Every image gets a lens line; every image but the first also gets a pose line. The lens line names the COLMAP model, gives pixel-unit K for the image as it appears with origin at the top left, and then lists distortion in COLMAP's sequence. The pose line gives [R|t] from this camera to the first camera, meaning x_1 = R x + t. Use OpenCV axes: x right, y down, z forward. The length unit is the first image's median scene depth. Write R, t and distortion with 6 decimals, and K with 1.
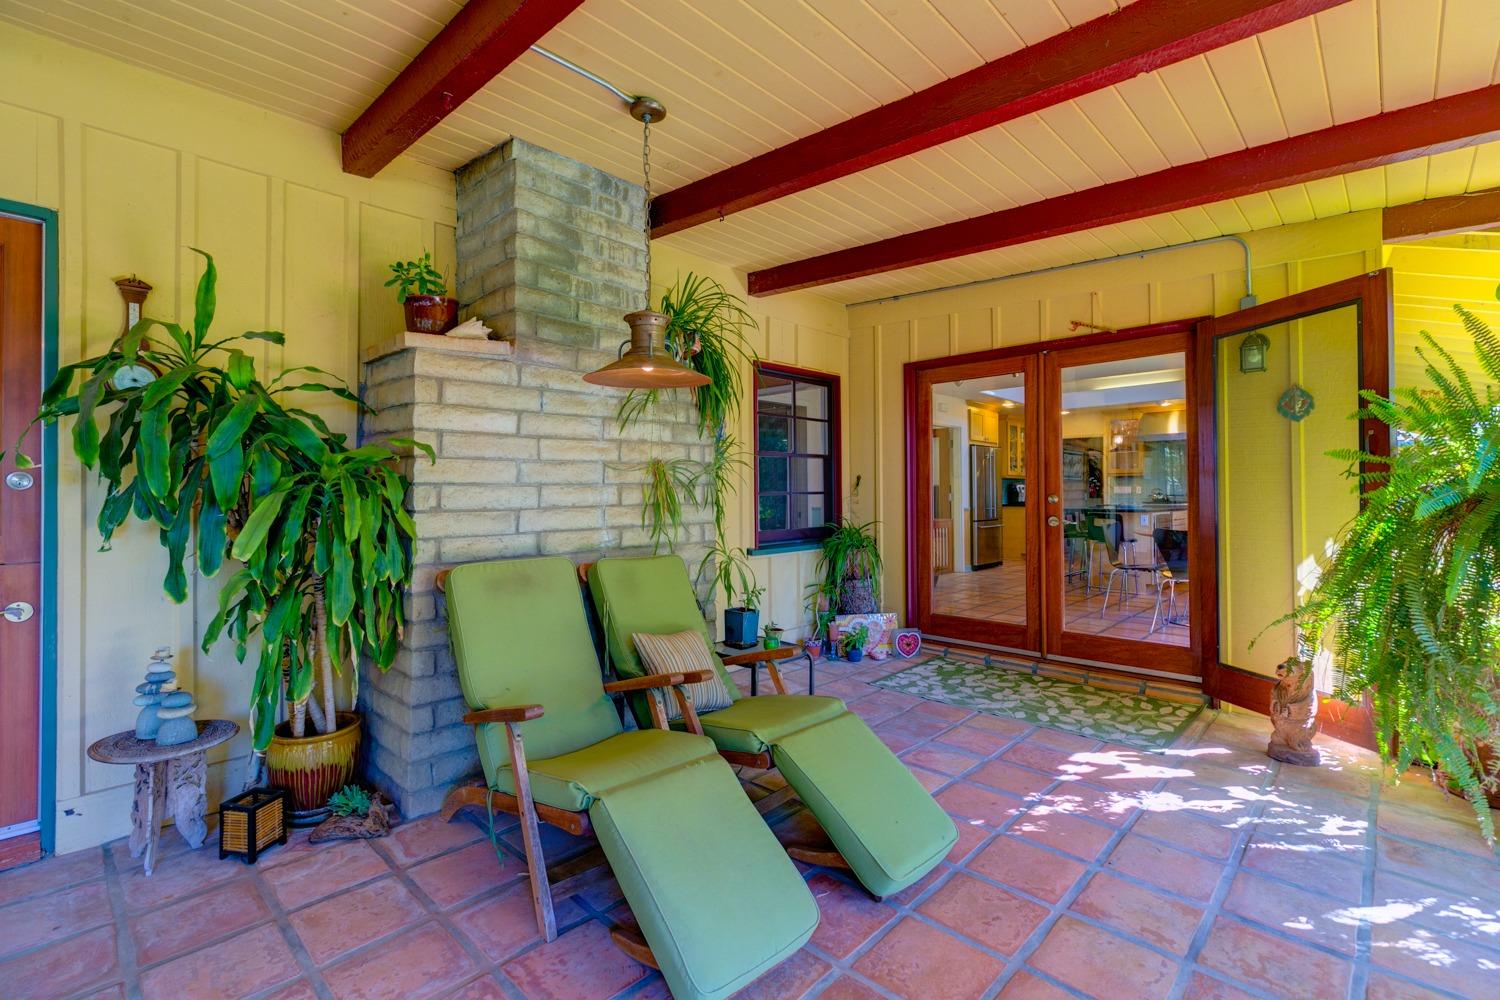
lens RADIAL K [[683.0, 0, 757.5], [0, 683.0, 493.6], [0, 0, 1]] dist [0.004345, 0.000290]
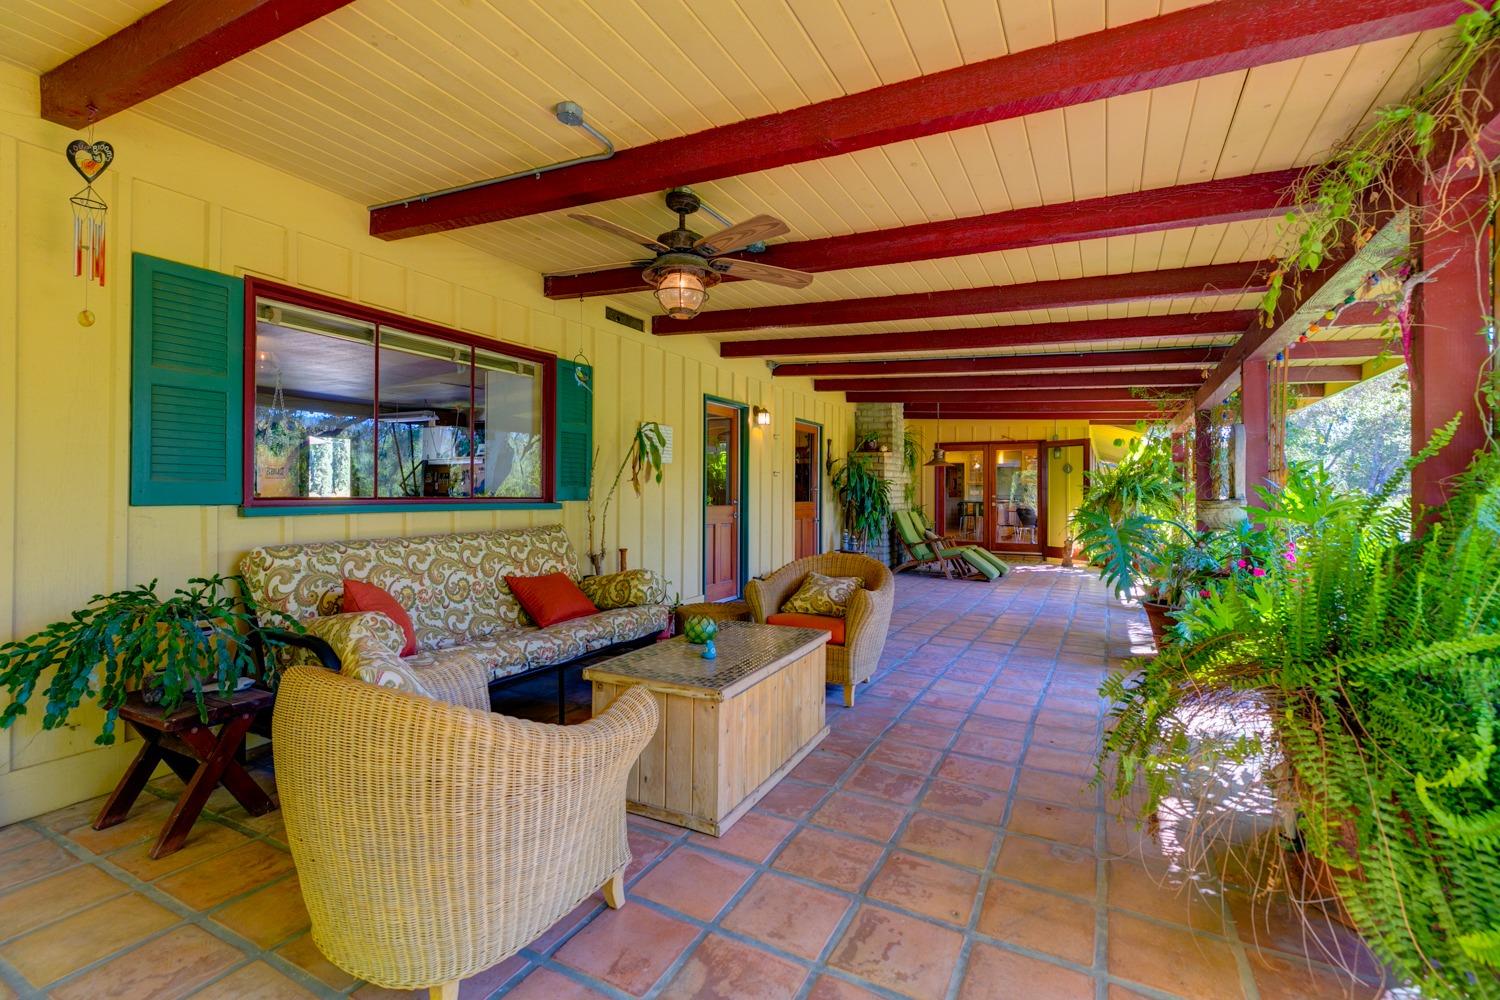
lens RADIAL K [[683.0, 0, 748.3], [0, 683.0, 495.0], [0, 0, 1]] dist [0.004345, 0.000290]
pose [[0.967330, 0.001546, 0.253515, -1.598741], [-0.004371, 0.999934, 0.010582, -0.029080], [-0.253482, -0.011345, 0.967274, -1.870739]]
